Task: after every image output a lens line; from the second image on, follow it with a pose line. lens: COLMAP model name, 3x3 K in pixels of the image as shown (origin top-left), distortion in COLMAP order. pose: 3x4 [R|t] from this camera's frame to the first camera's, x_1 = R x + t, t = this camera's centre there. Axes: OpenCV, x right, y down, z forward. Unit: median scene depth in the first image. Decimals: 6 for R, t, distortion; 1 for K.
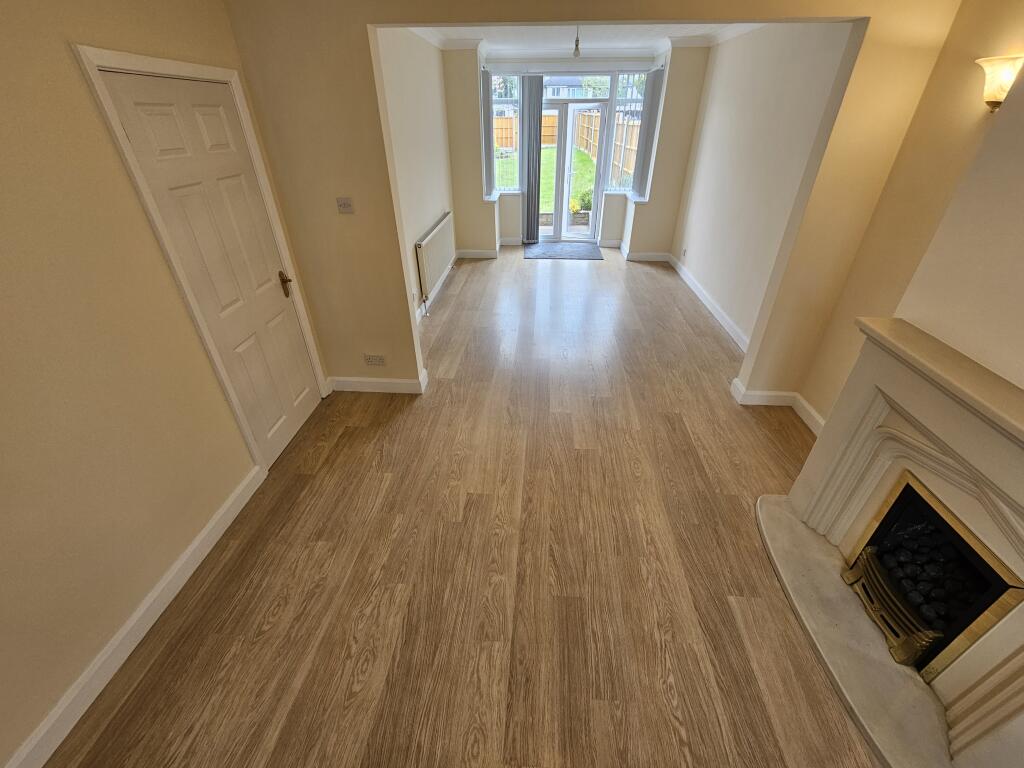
lens RADIAL K [[422.2, 0, 514.4], [0, 422.2, 379.5], [0, 0, 1]] dist [0.000624, -0.000082]
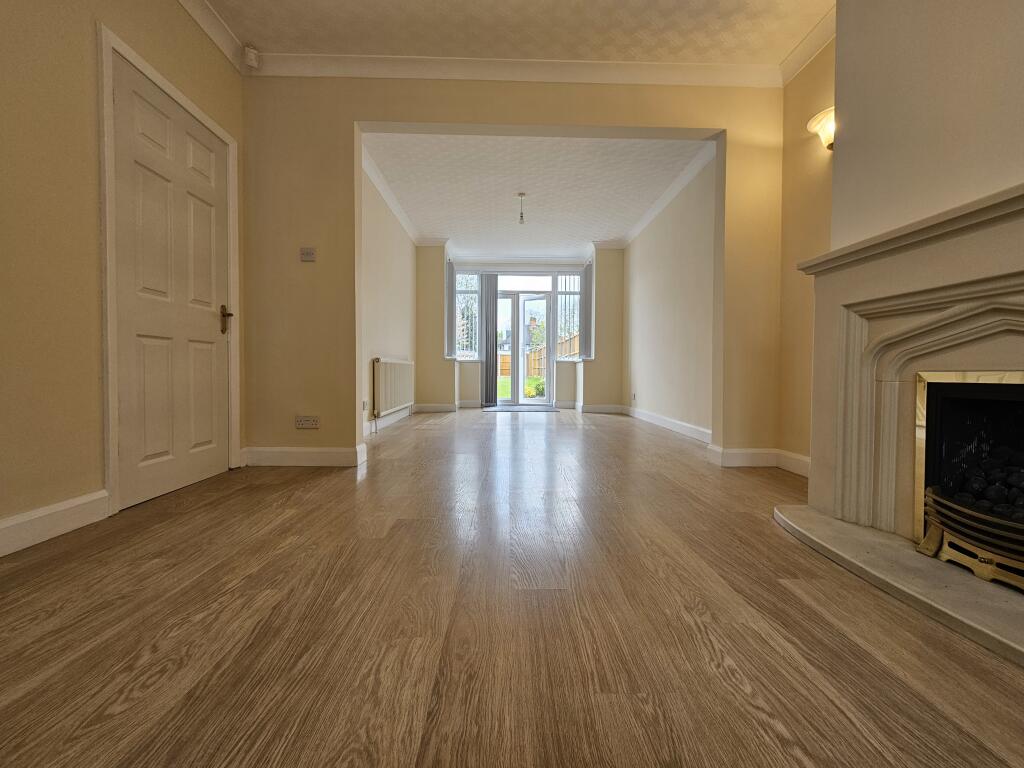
lens RADIAL K [[421.1, 0, 513.1], [0, 421.1, 381.7], [0, 0, 1]] dist [0.000758, -0.000275]
pose [[0.996314, 0.007399, 0.085465, 0.026024], [0.037249, 0.860132, -0.508710, 0.485612], [-0.077275, 0.510018, 0.856686, 0.259300]]
